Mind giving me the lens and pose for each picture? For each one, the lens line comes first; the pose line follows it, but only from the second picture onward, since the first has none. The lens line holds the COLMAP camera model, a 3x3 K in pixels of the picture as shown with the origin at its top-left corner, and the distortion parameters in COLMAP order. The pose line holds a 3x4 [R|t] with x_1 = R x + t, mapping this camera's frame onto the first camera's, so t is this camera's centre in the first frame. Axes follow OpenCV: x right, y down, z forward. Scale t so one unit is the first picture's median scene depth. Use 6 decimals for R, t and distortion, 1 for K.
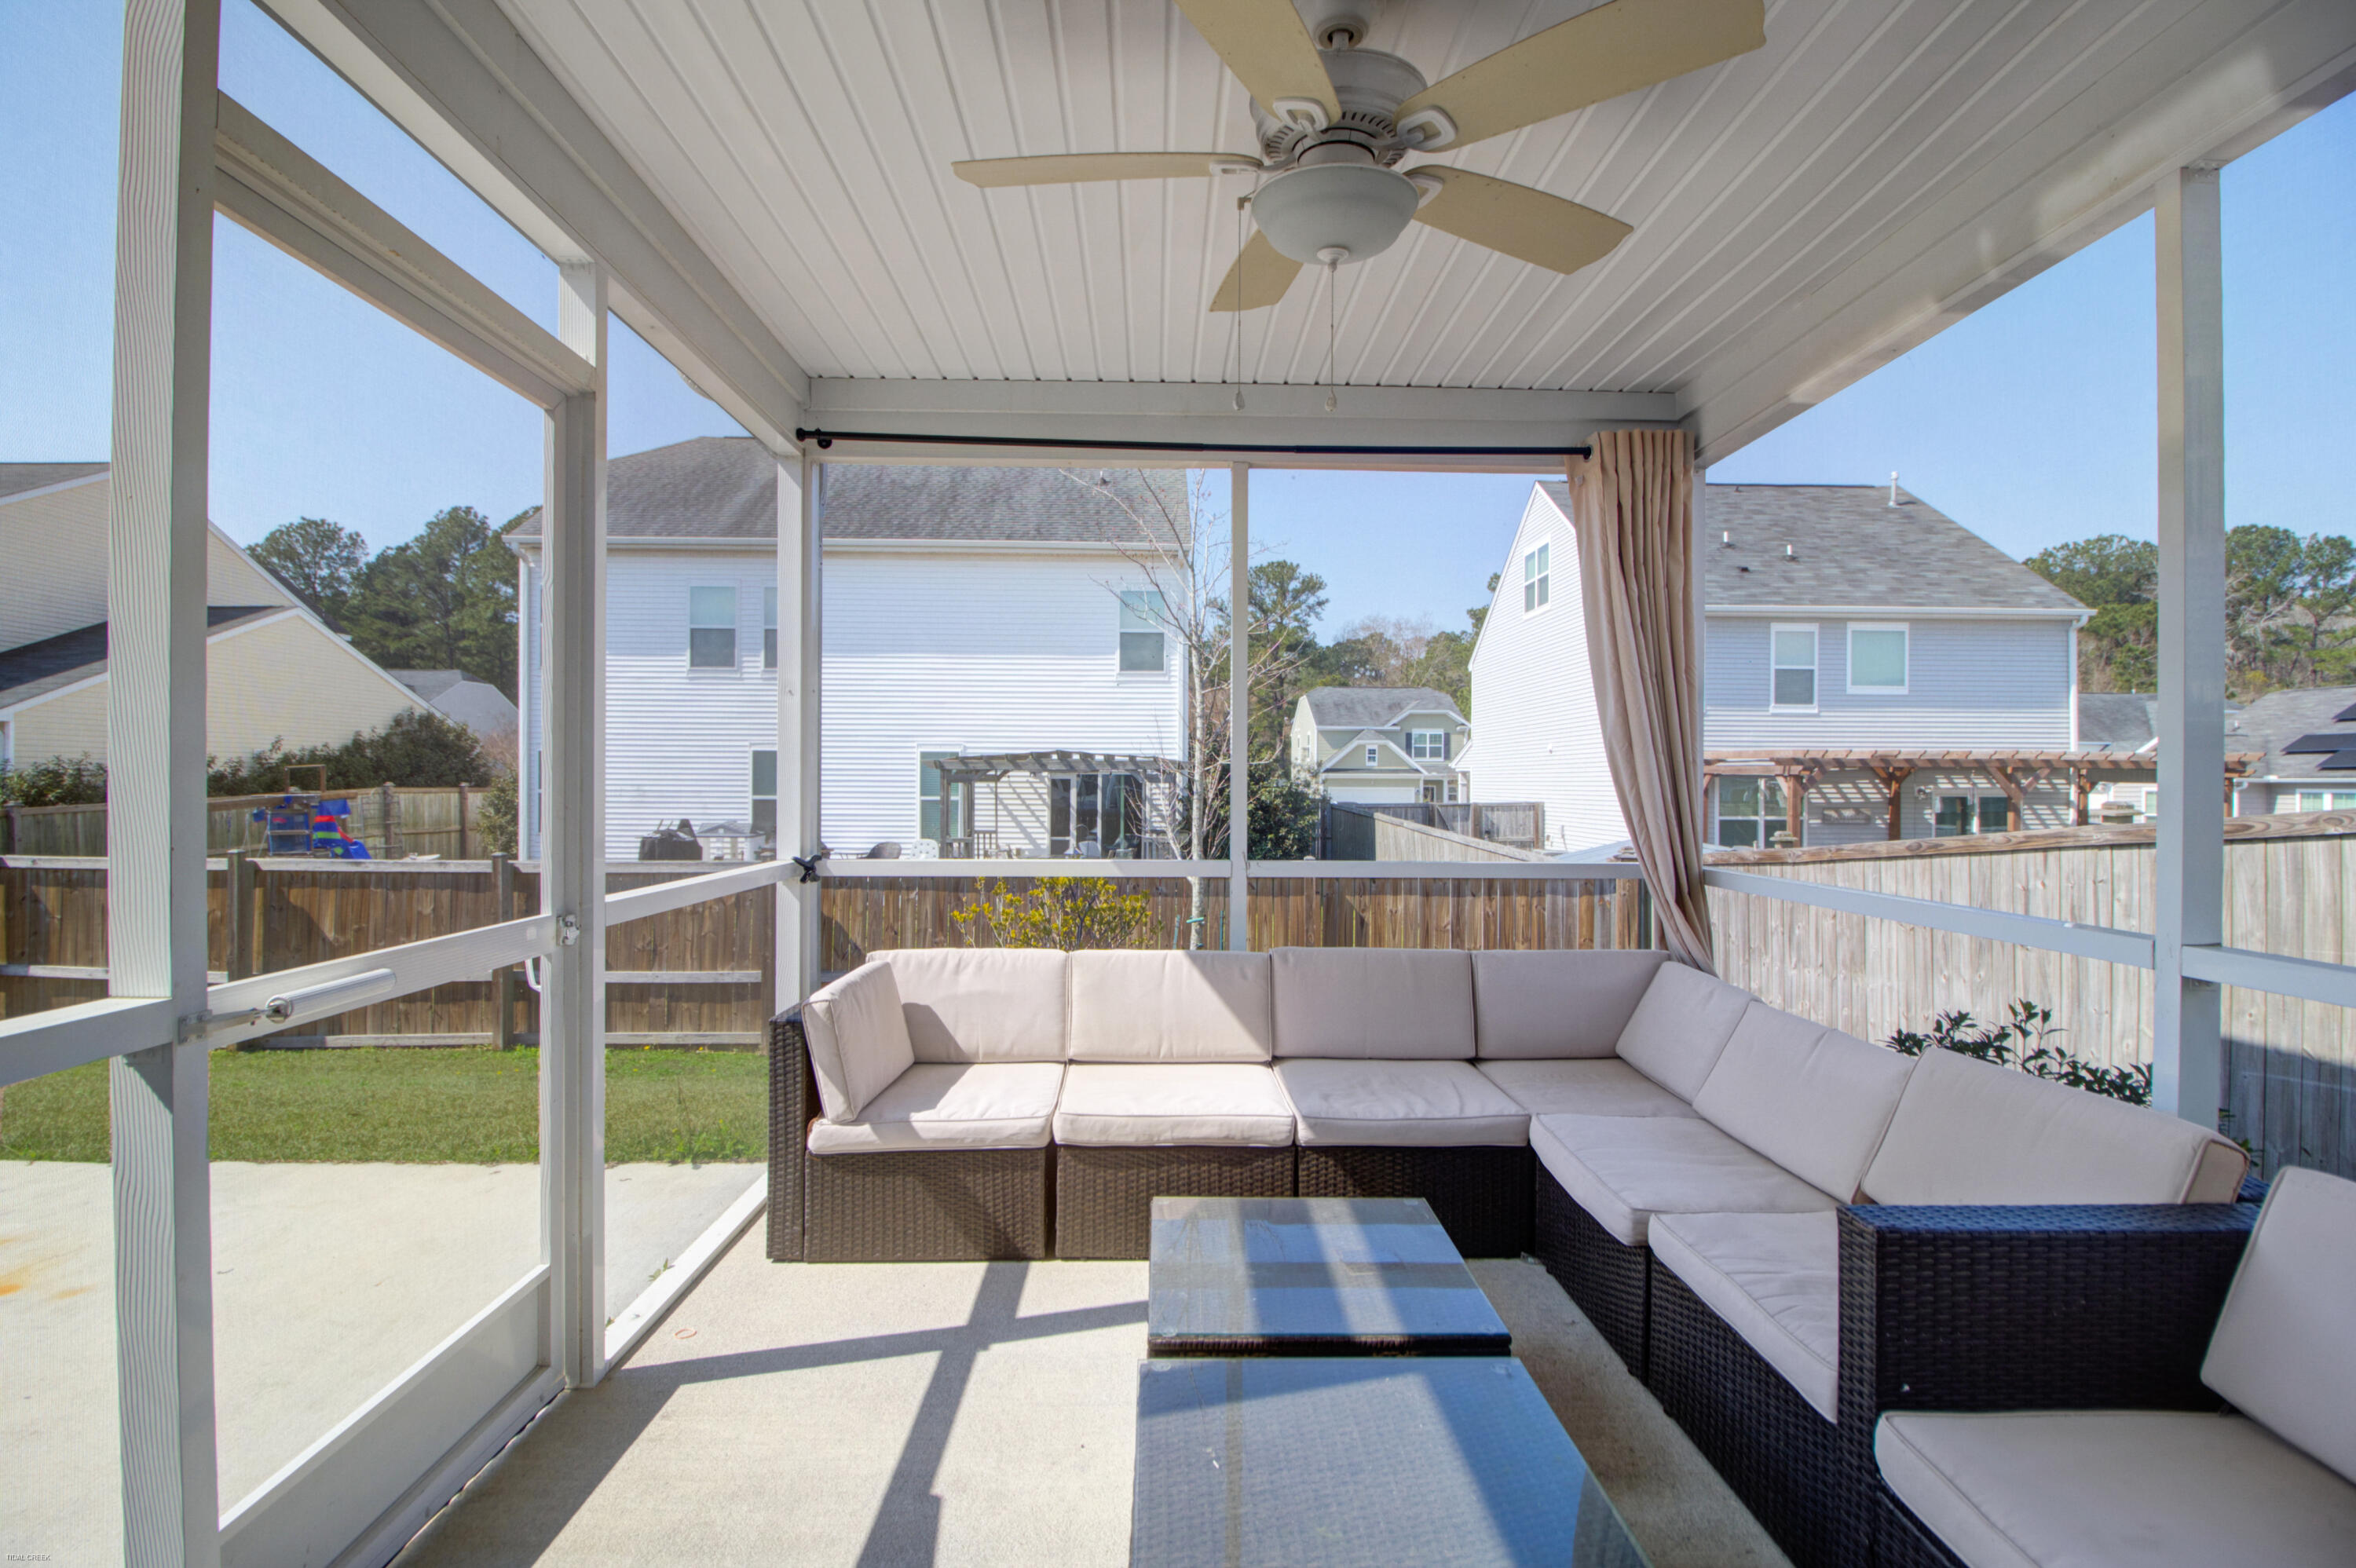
lens RADIAL K [[1080.3, 0, 1175.8], [0, 1080.3, 783.2], [0, 0, 1]] dist [-0.009515, -0.006249]
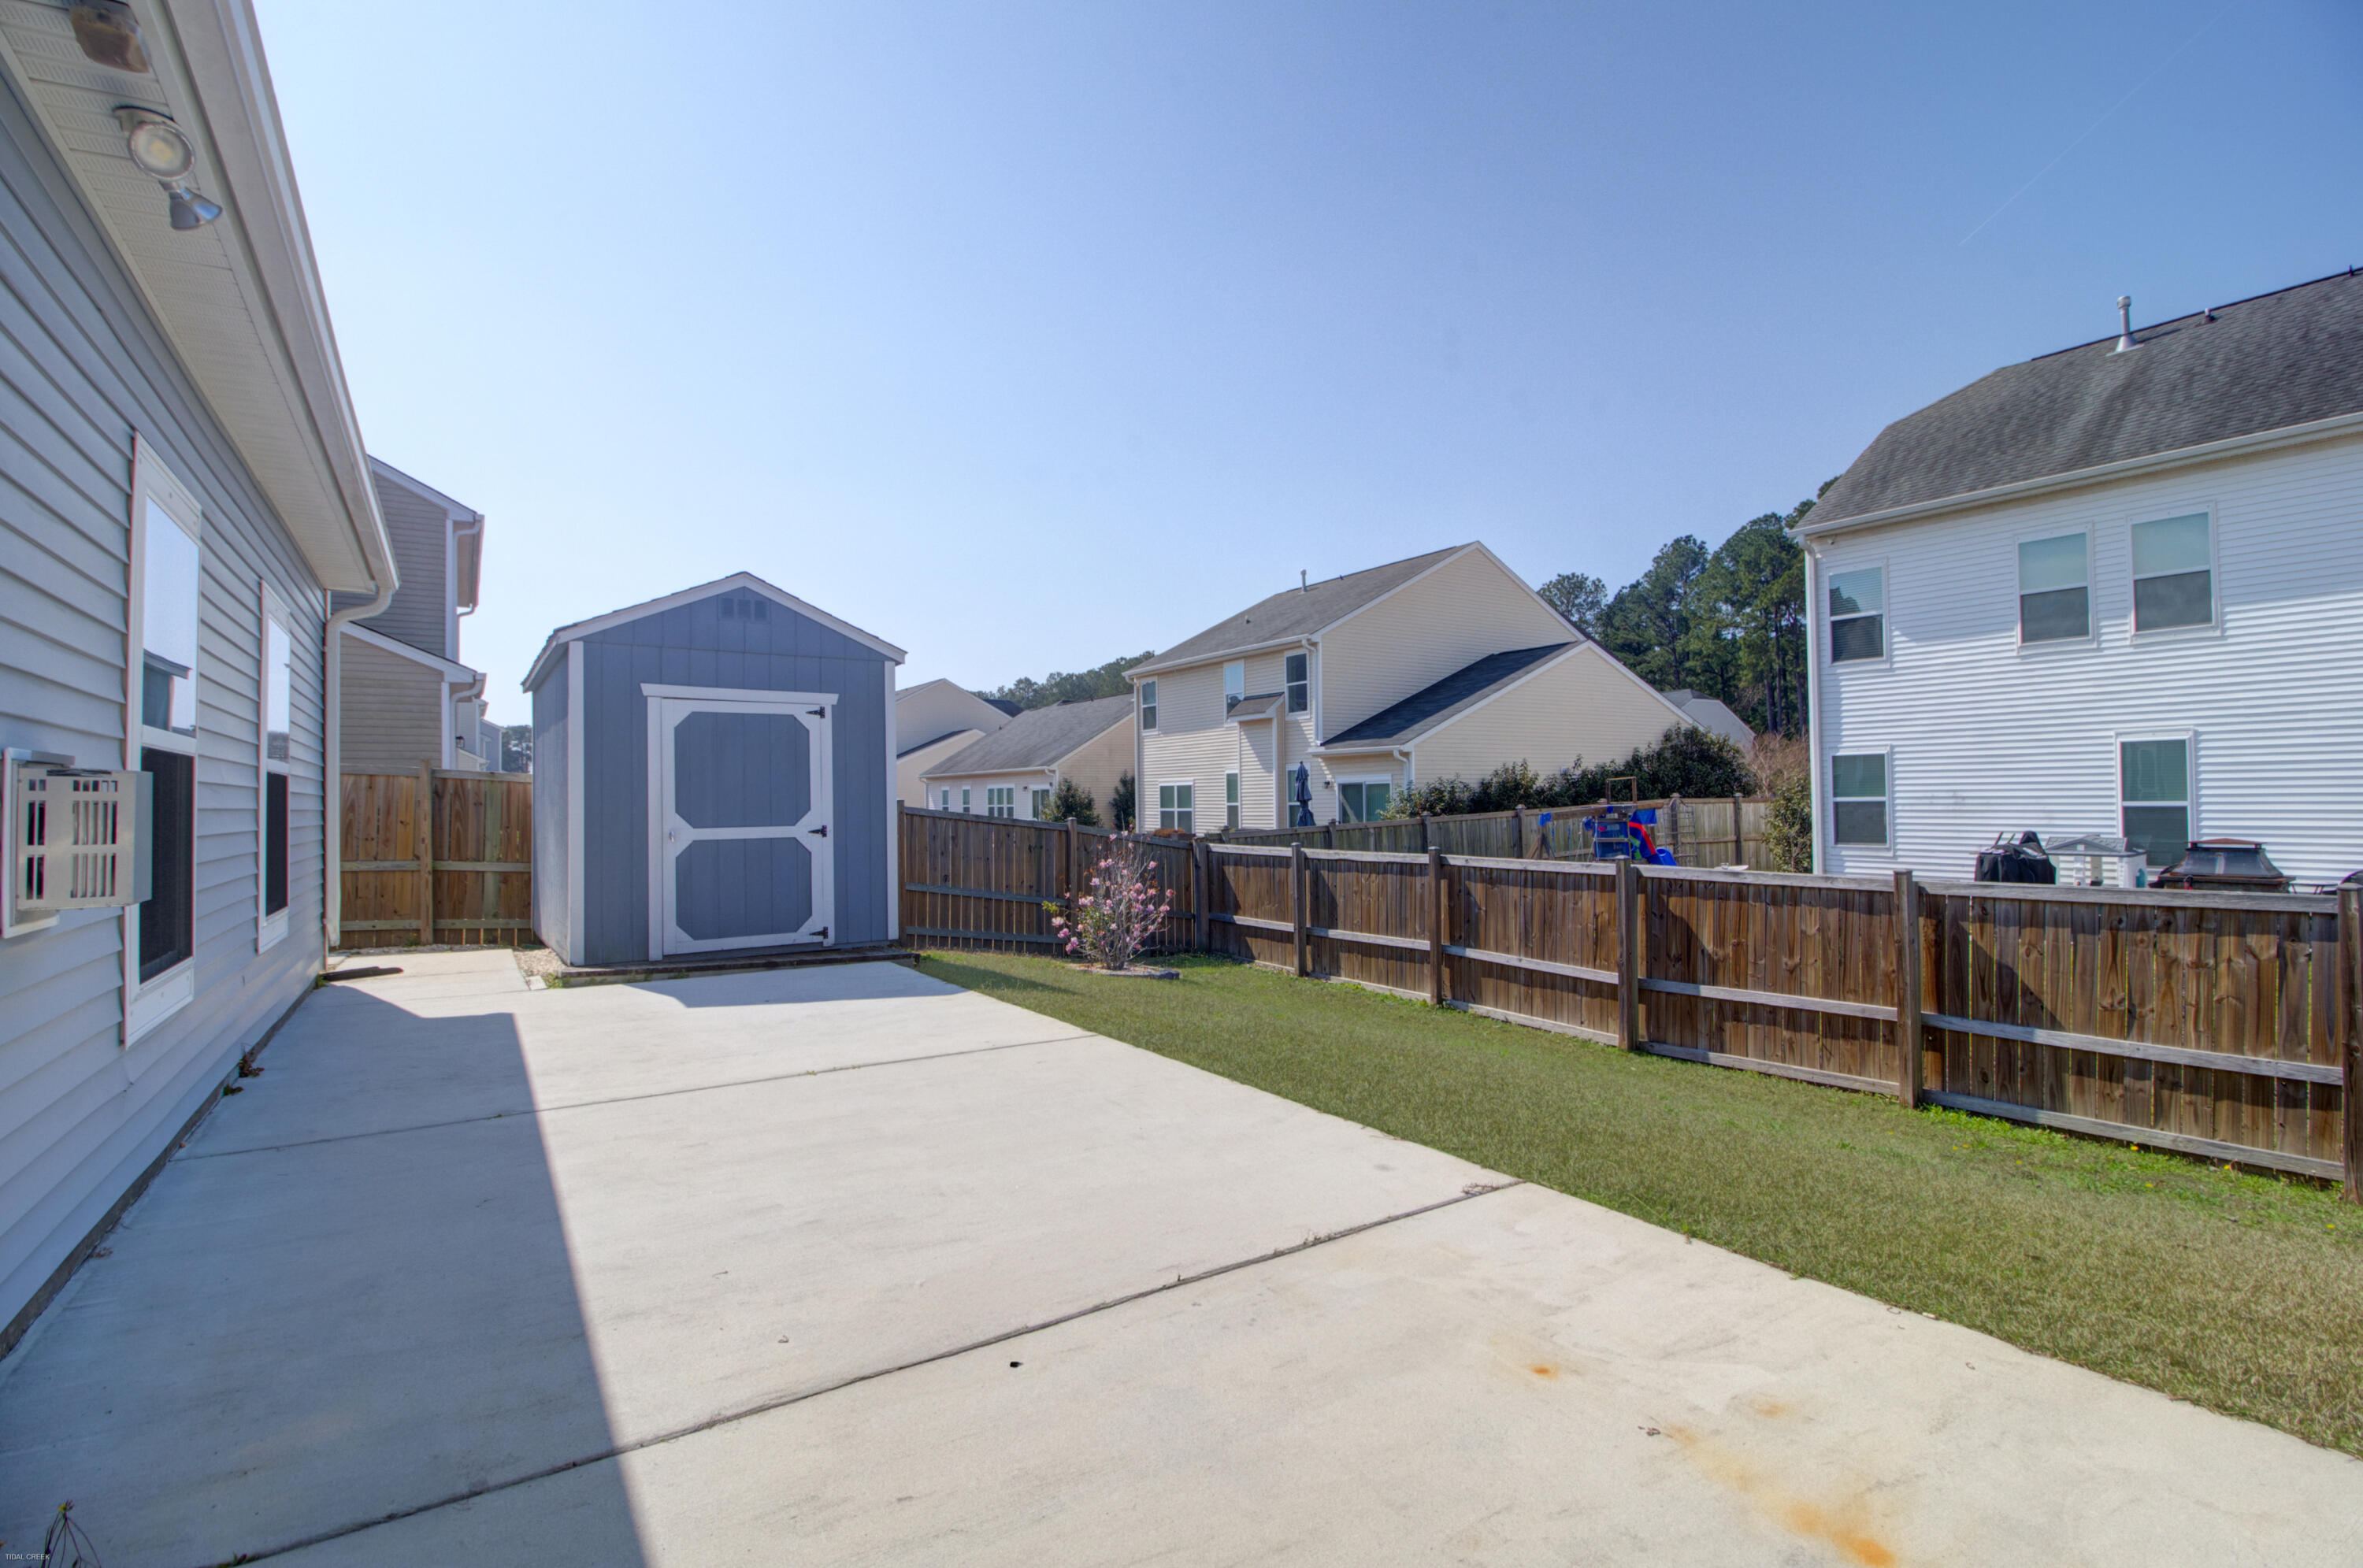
lens RADIAL K [[1083.5, 0, 1187.5], [0, 1083.5, 791.5], [0, 0, 1]] dist [-0.009515, -0.006249]
pose [[0.532861, -0.019593, -0.845976, -0.095383], [0.016706, 0.999781, -0.012632, 0.002643], [0.846038, -0.007401, 0.533071, 0.037415]]
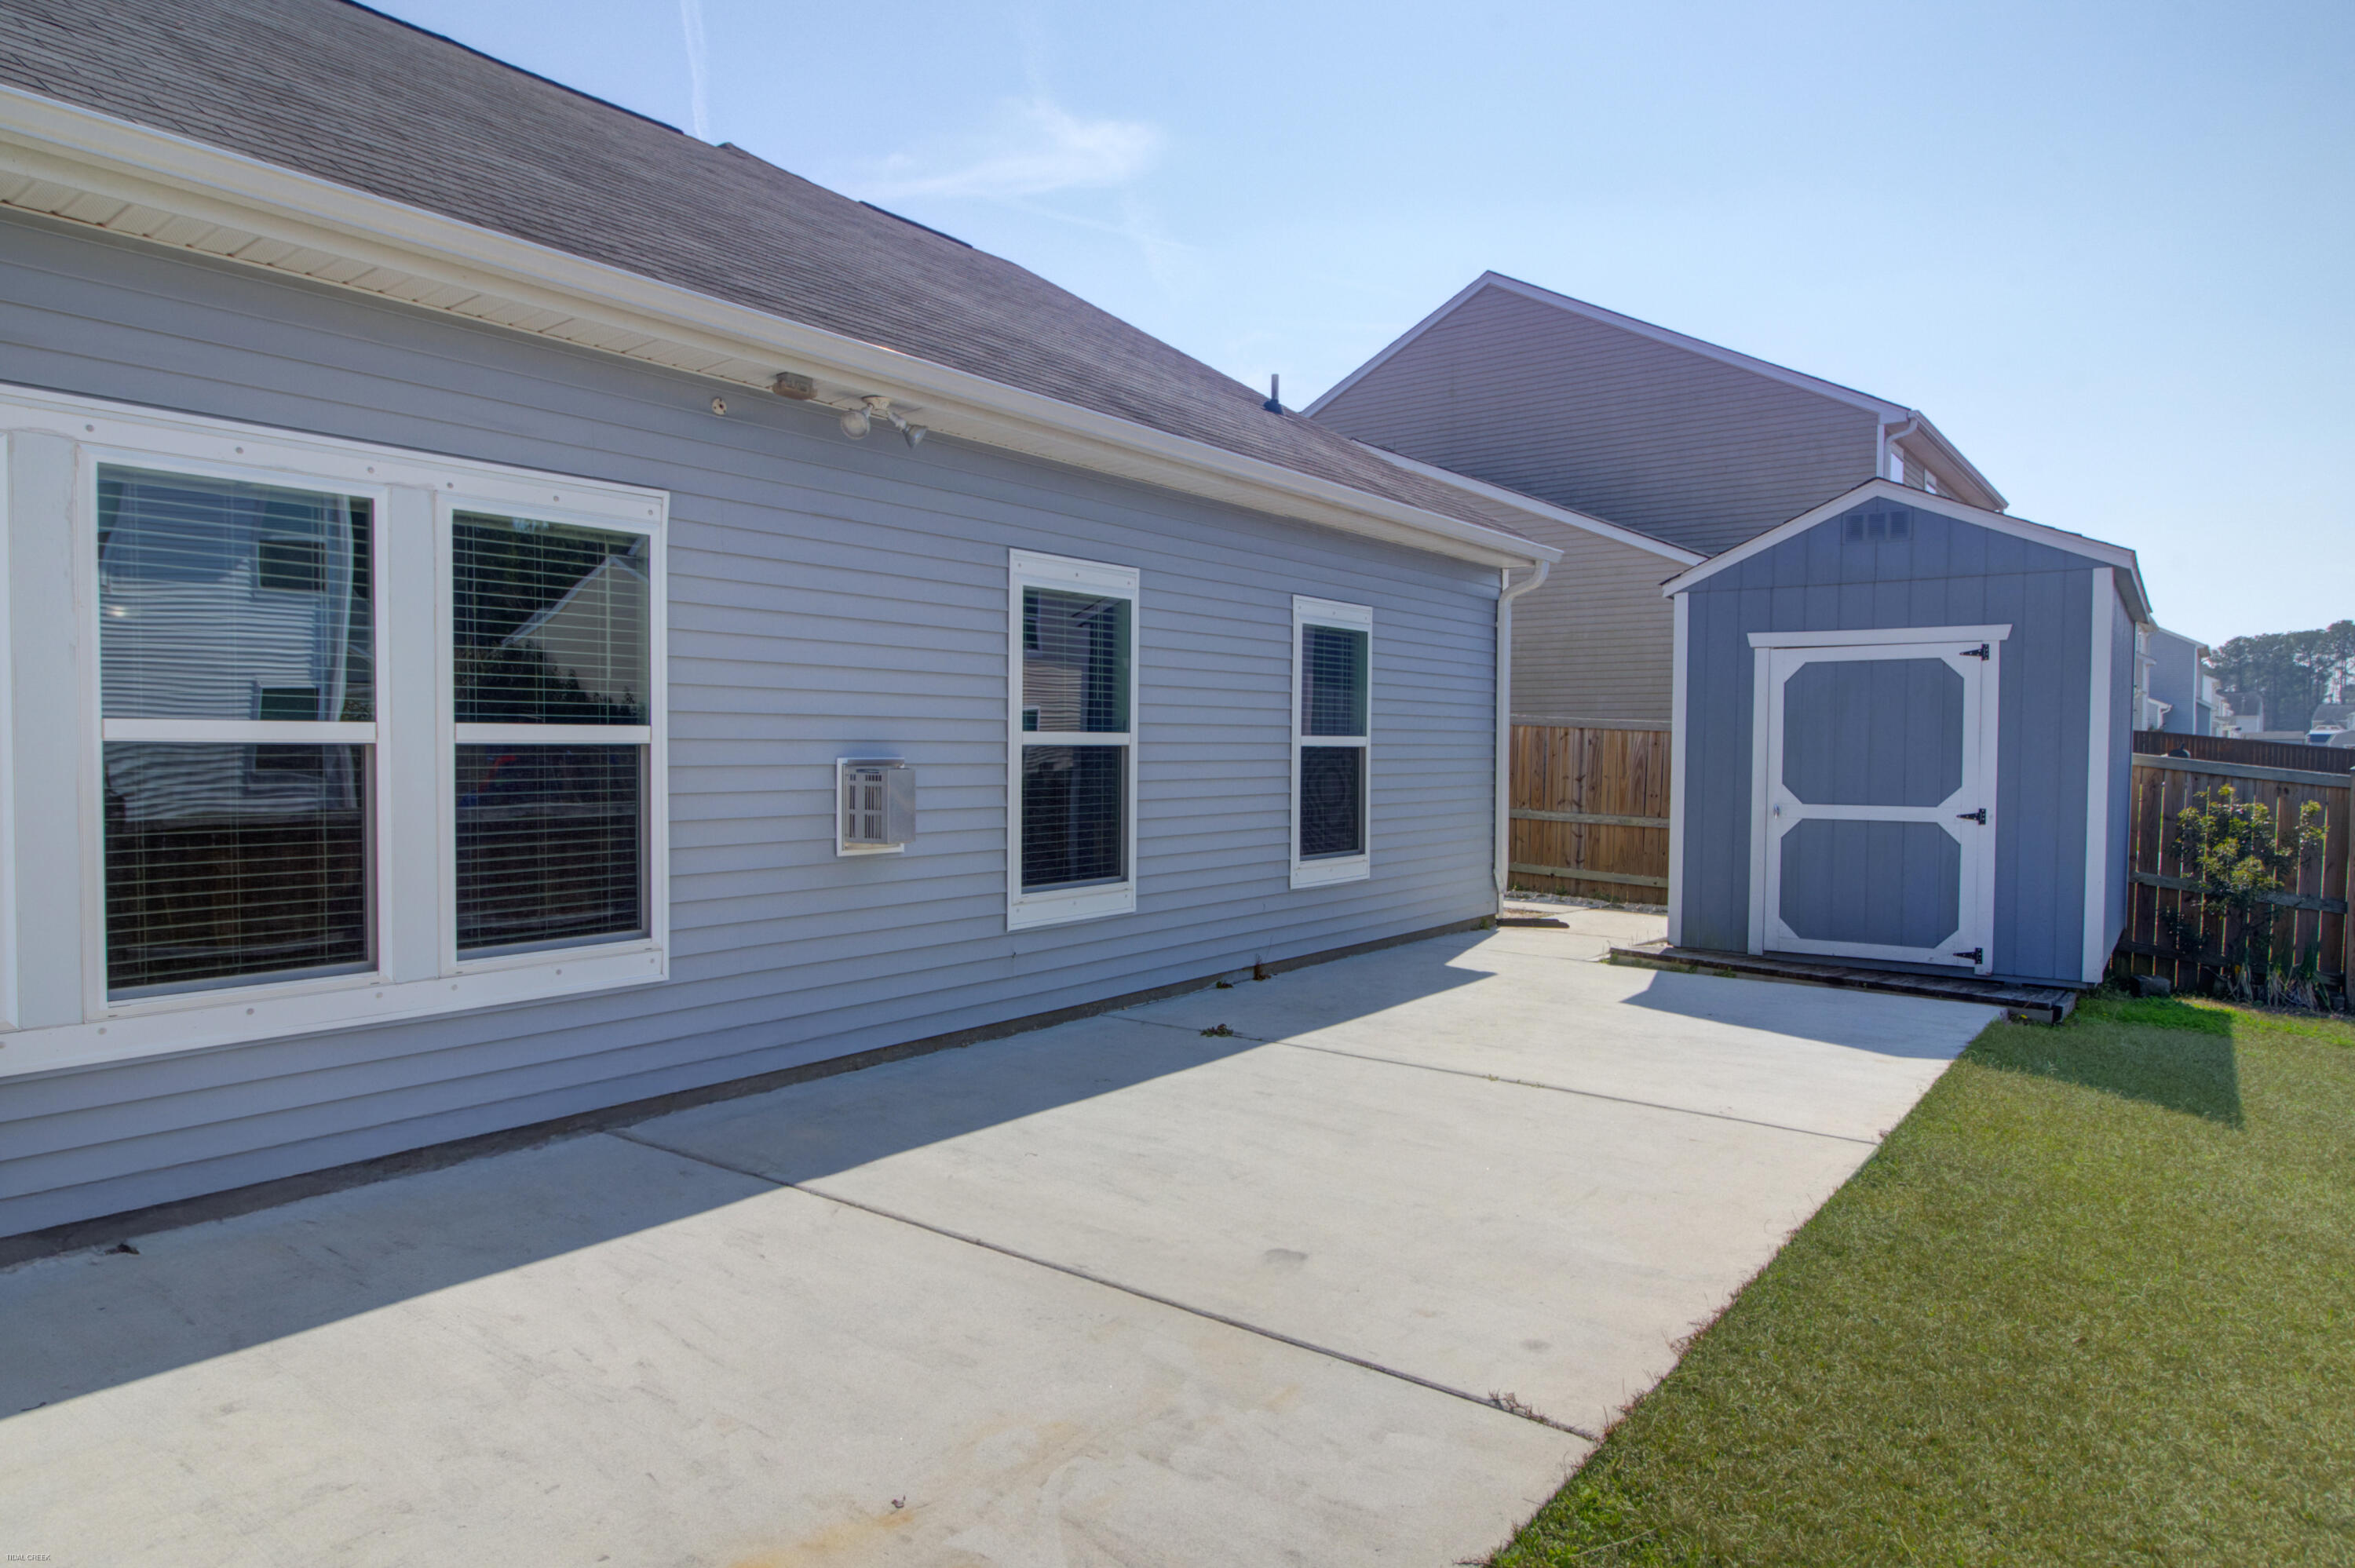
lens RADIAL K [[1401.3, 0, 1179.5], [0, 1401.3, 789.4], [0, 0, 1]] dist [0.004028, -0.001612]
pose [[-0.622090, 0.016926, -0.782763, -0.075231], [-0.006510, 0.999620, 0.026788, -0.007007], [0.782918, 0.021760, -0.621744, 0.222234]]
